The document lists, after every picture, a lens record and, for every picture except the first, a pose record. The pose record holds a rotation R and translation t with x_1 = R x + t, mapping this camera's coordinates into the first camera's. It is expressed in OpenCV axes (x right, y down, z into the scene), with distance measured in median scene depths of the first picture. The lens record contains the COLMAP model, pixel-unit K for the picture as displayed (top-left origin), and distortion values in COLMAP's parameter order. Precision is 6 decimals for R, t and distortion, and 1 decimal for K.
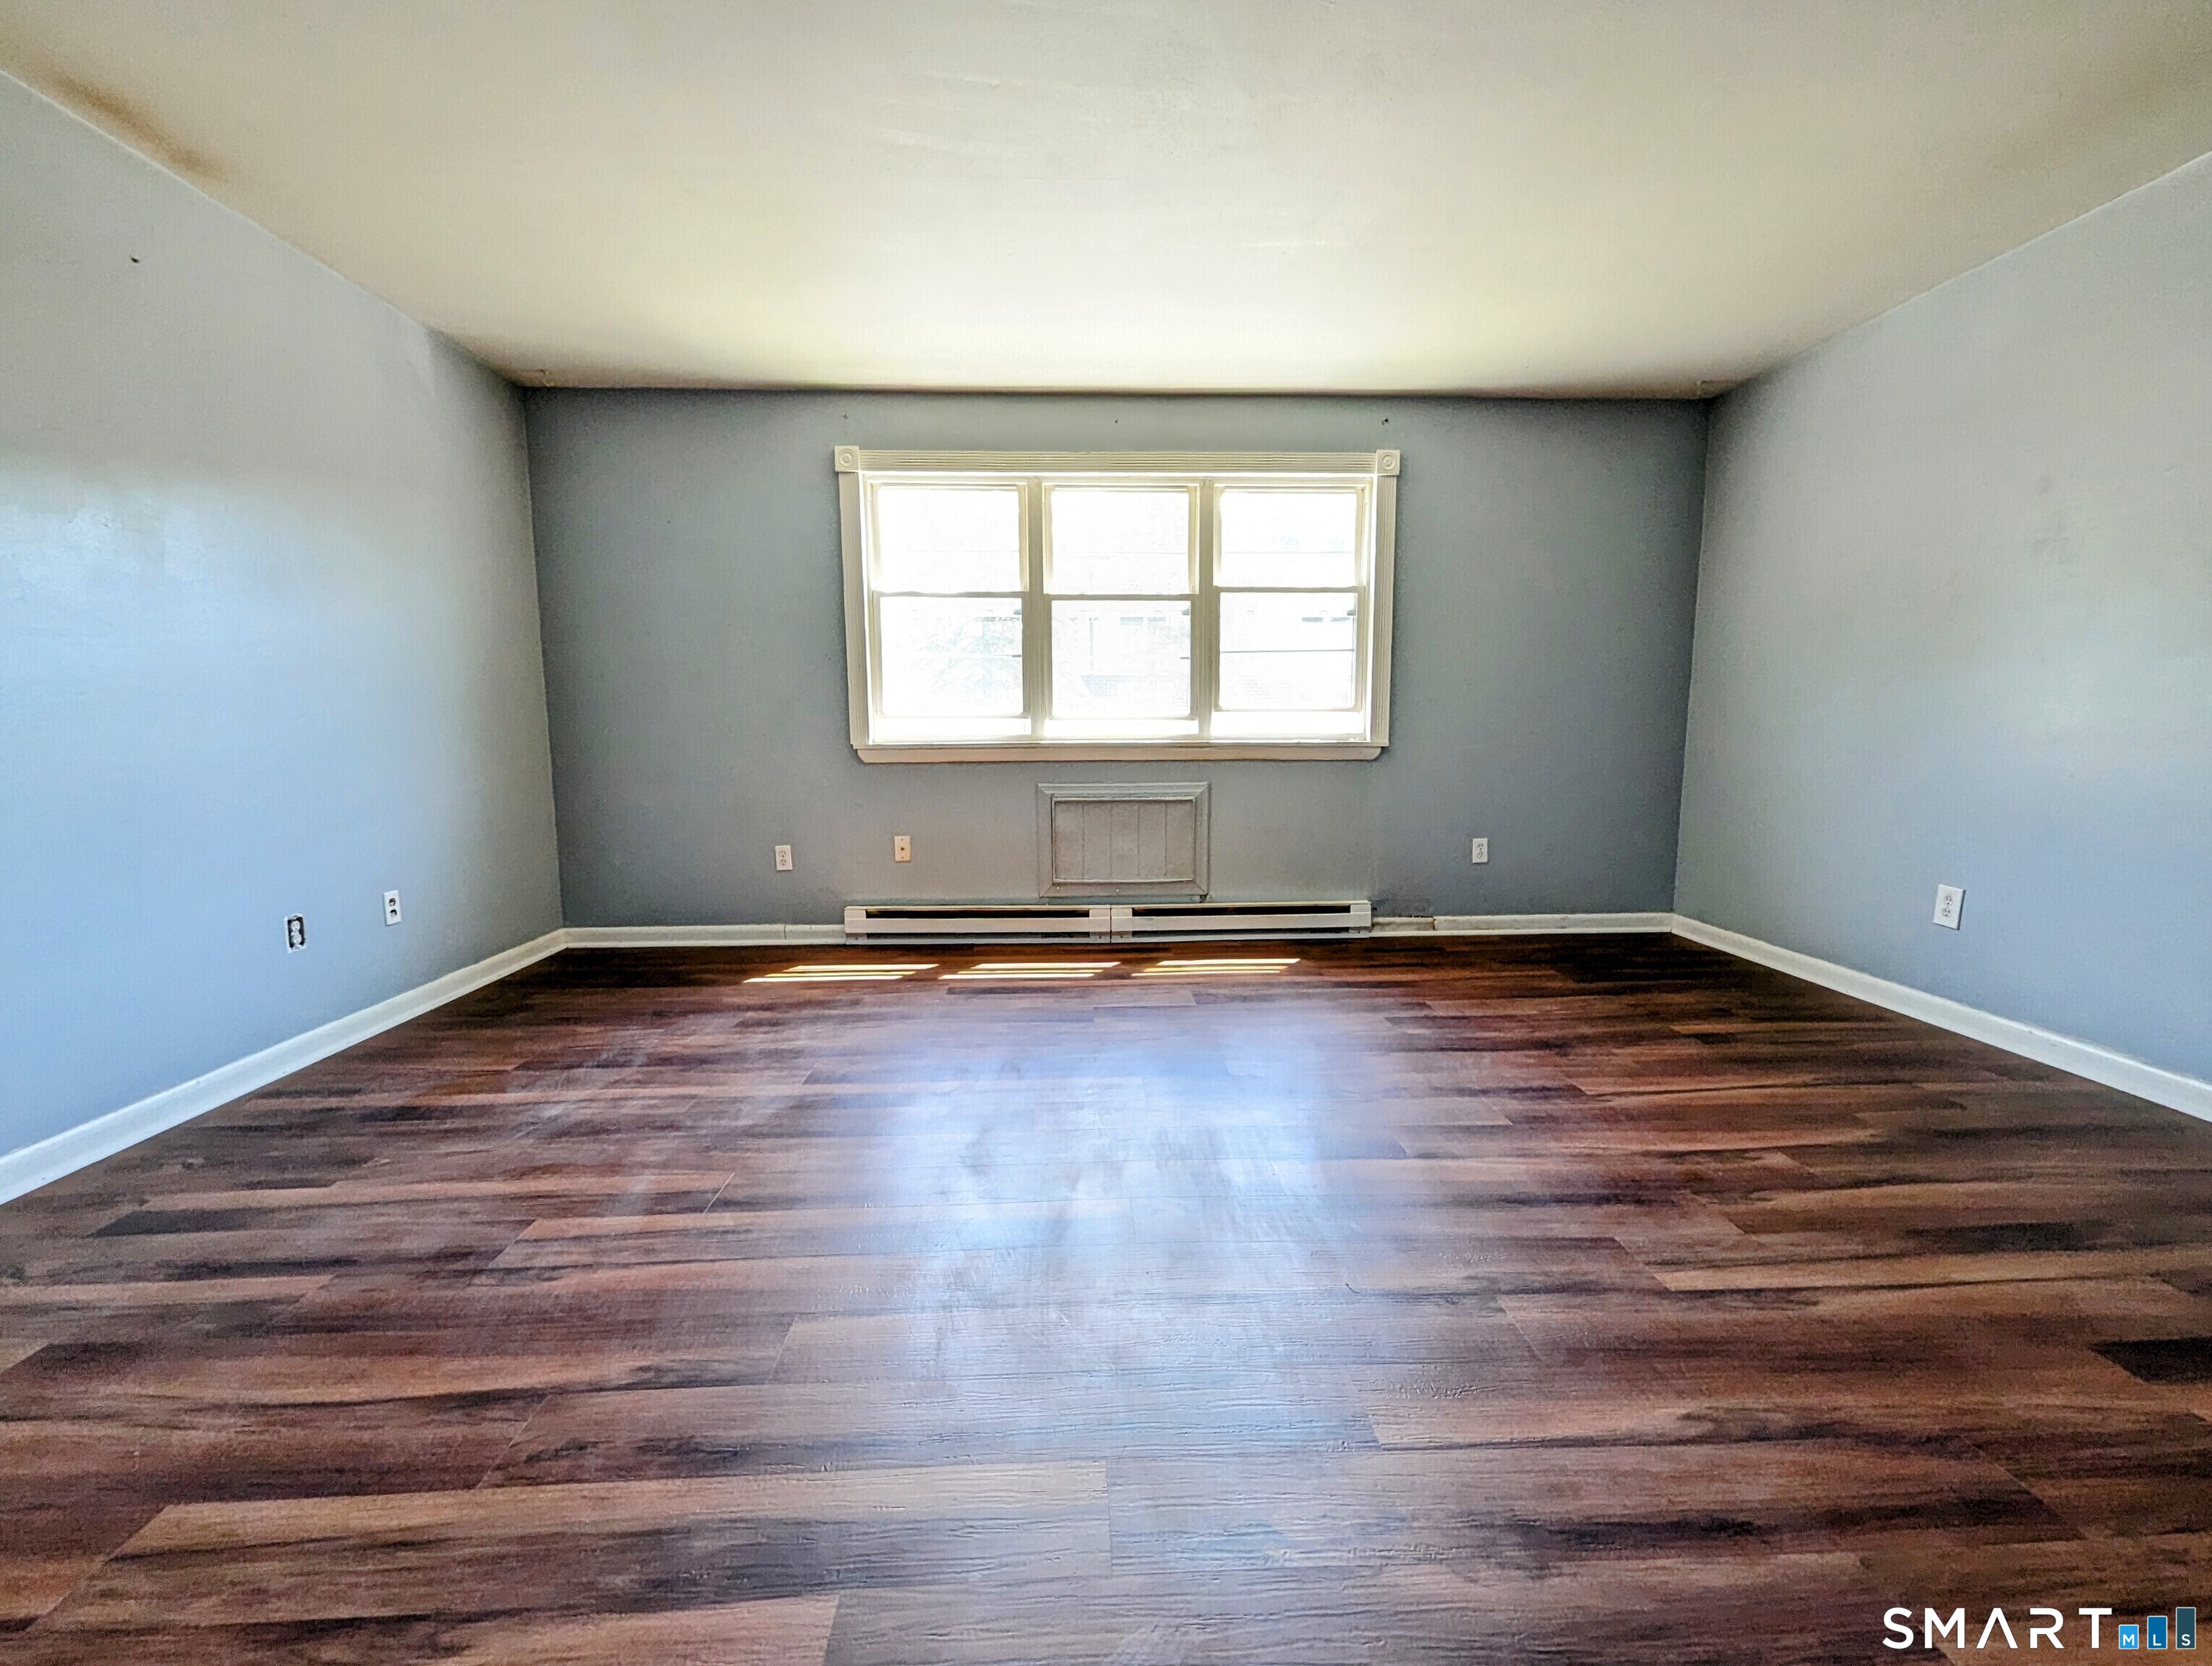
lens RADIAL K [[944.2, 0, 1111.8], [0, 944.2, 845.6], [0, 0, 1]] dist [0.004382, -0.000197]
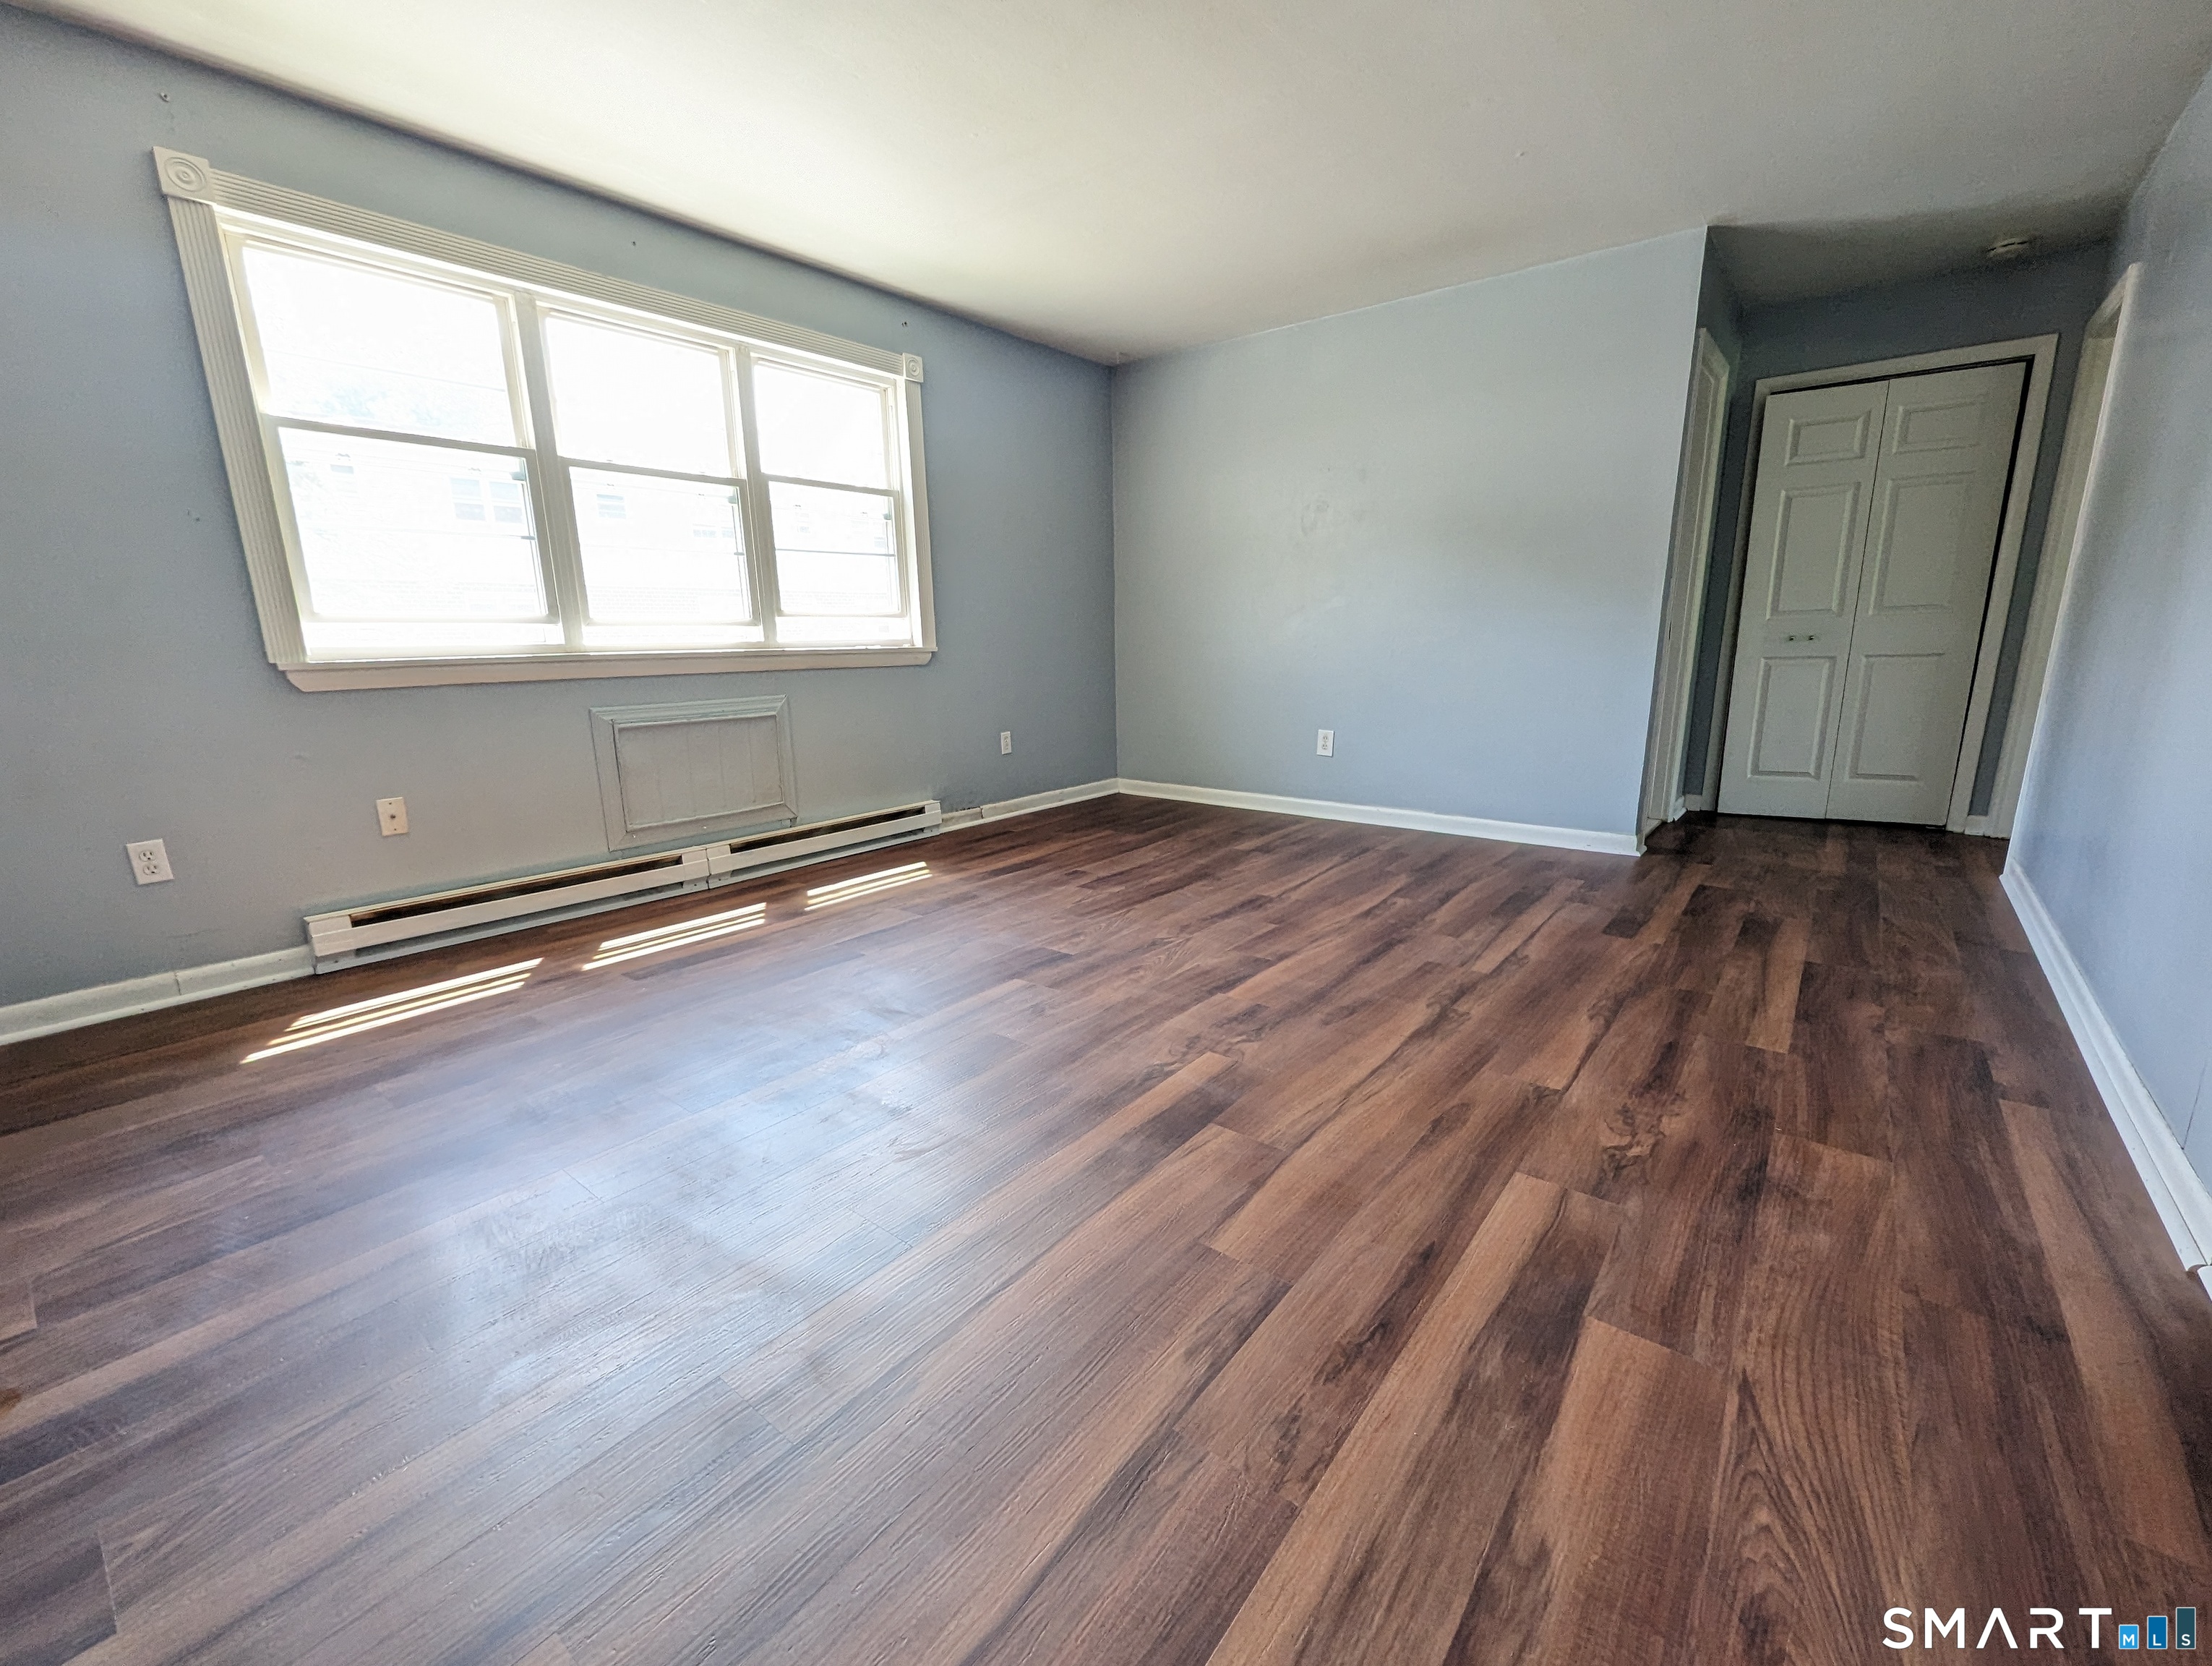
lens RADIAL K [[921.9, 0, 1111.9], [0, 921.9, 843.7], [0, 0, 1]] dist [0.001007, -0.000361]
pose [[0.660668, -0.171731, 0.730771, -0.388077], [0.106622, 0.985079, 0.135100, -0.012473], [-0.743068, -0.011340, 0.669120, 0.174325]]
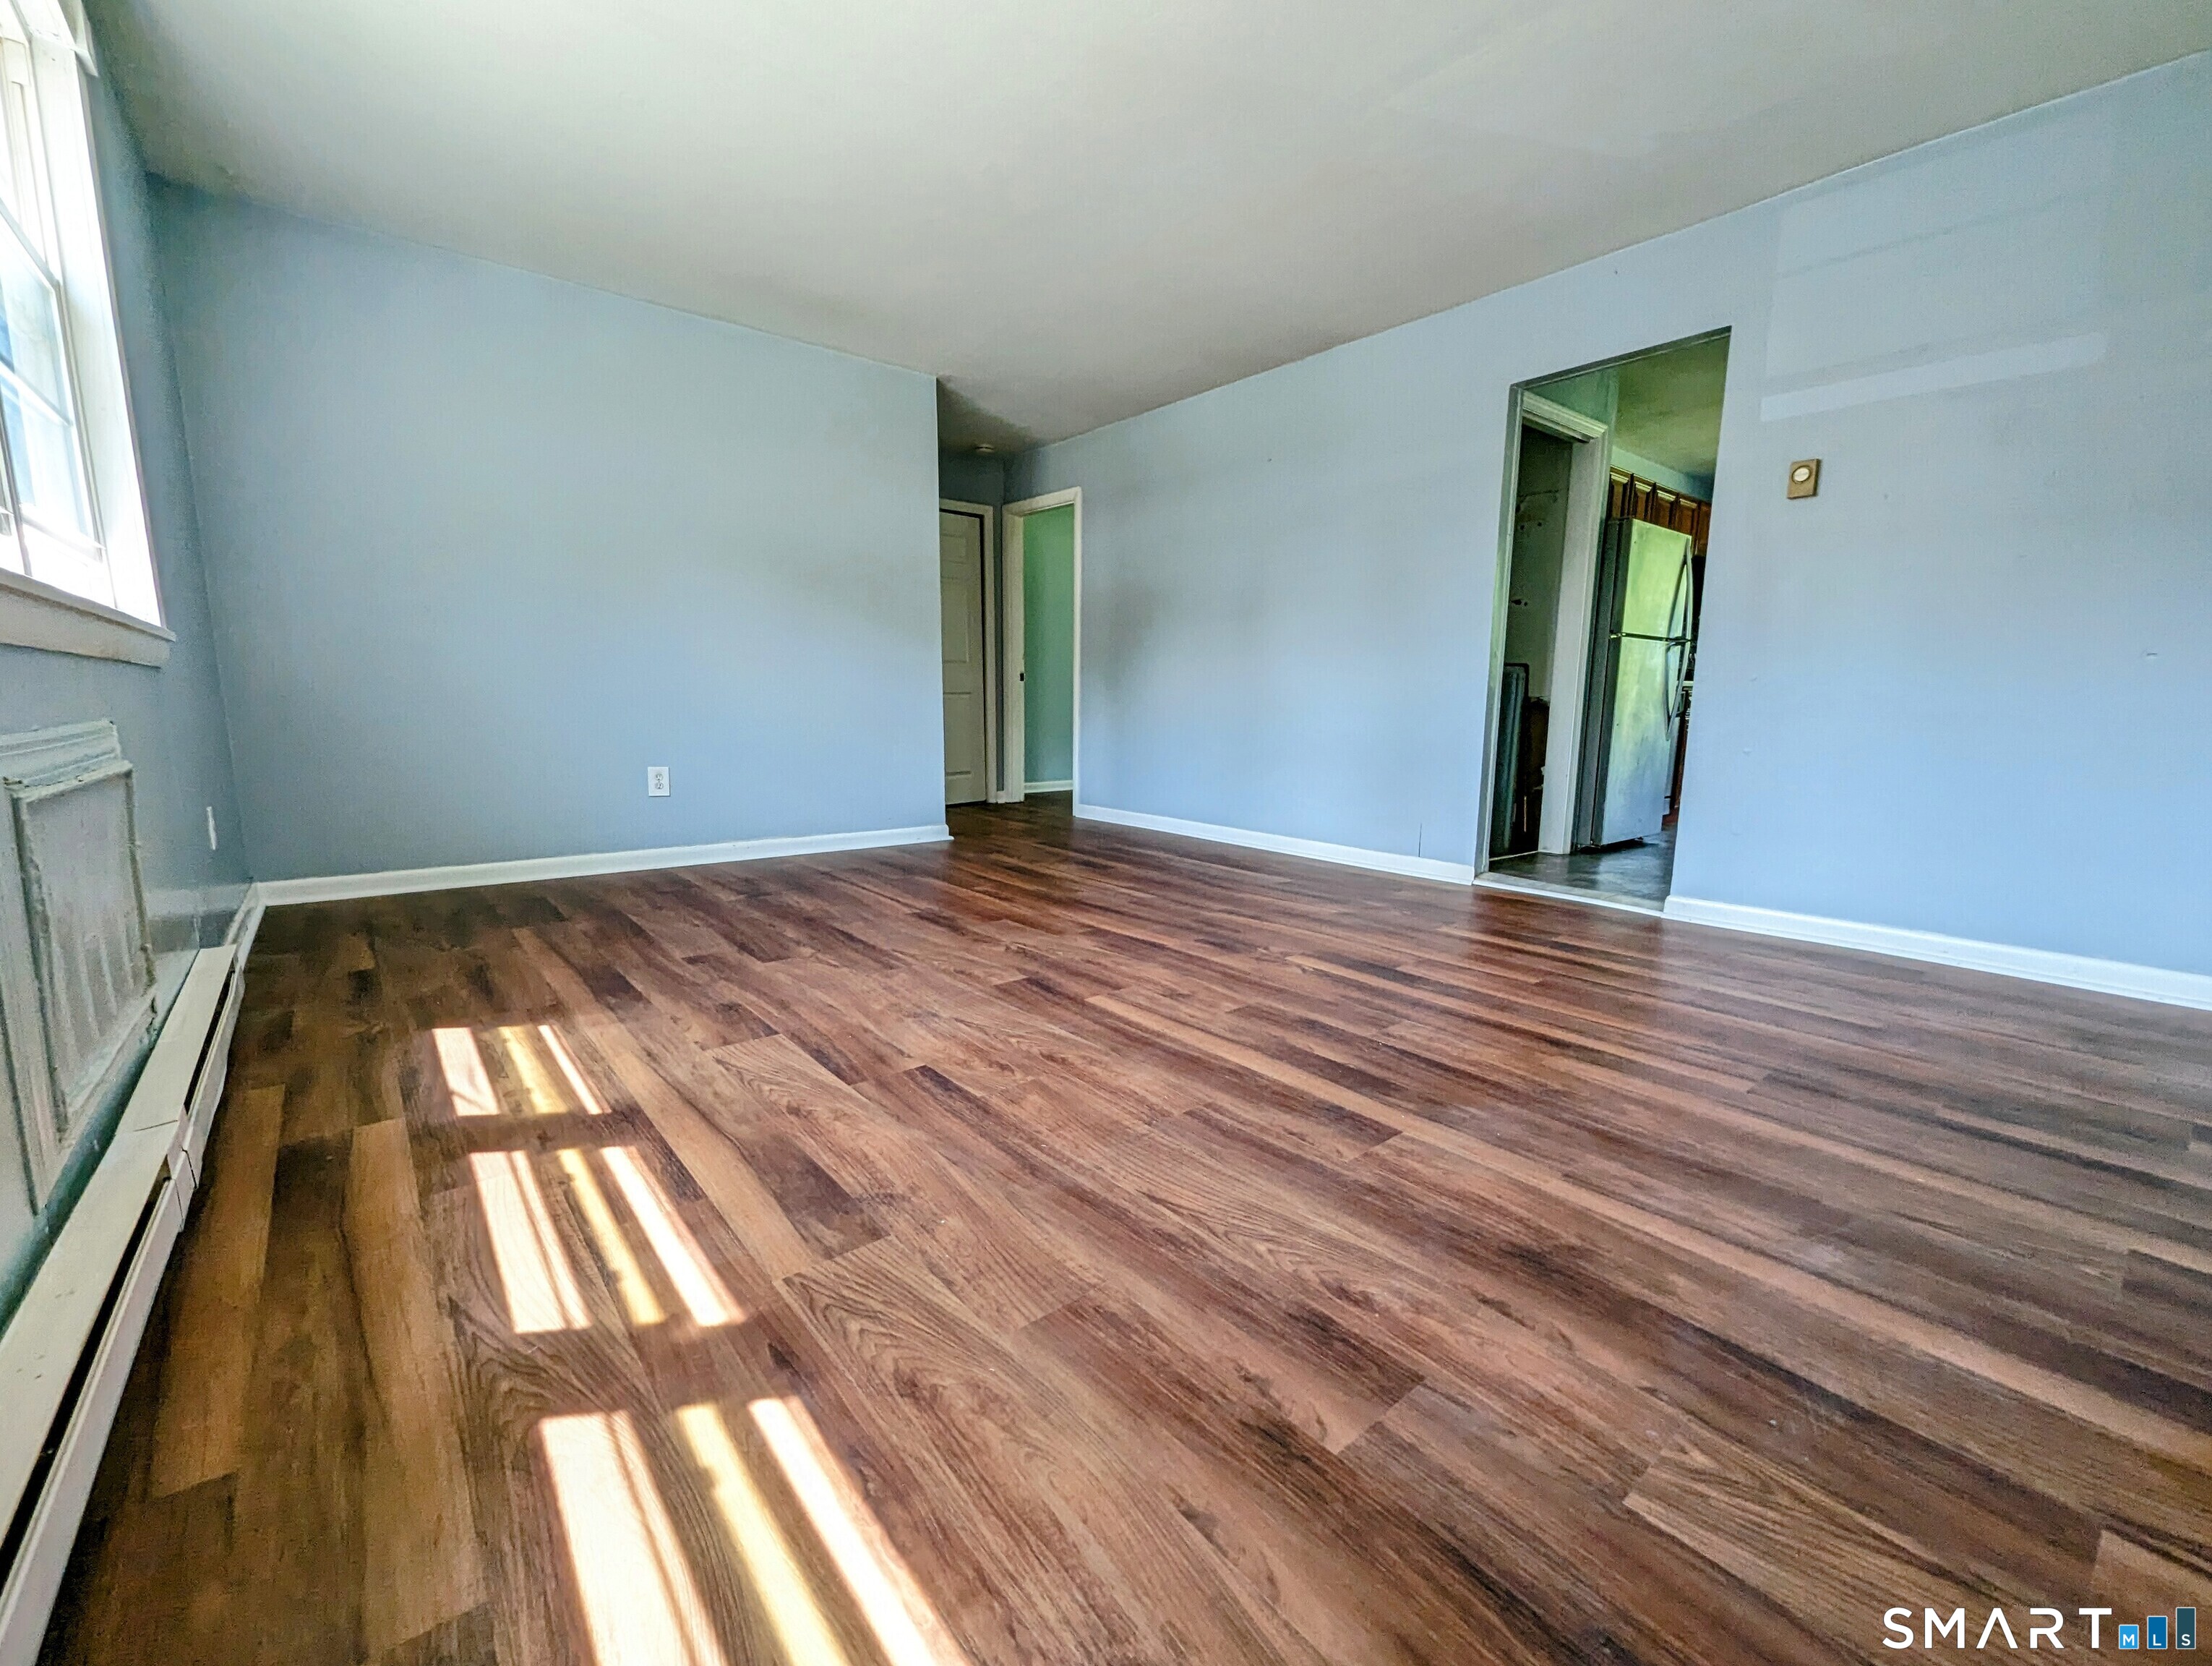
lens RADIAL K [[921.9, 0, 1111.9], [0, 921.9, 843.7], [0, 0, 1]] dist [0.001007, -0.000361]
pose [[-0.597524, -0.126934, 0.791740, -0.441973], [0.094606, 0.969334, 0.226805, -0.067895], [-0.796251, 0.210425, -0.567192, 0.950805]]
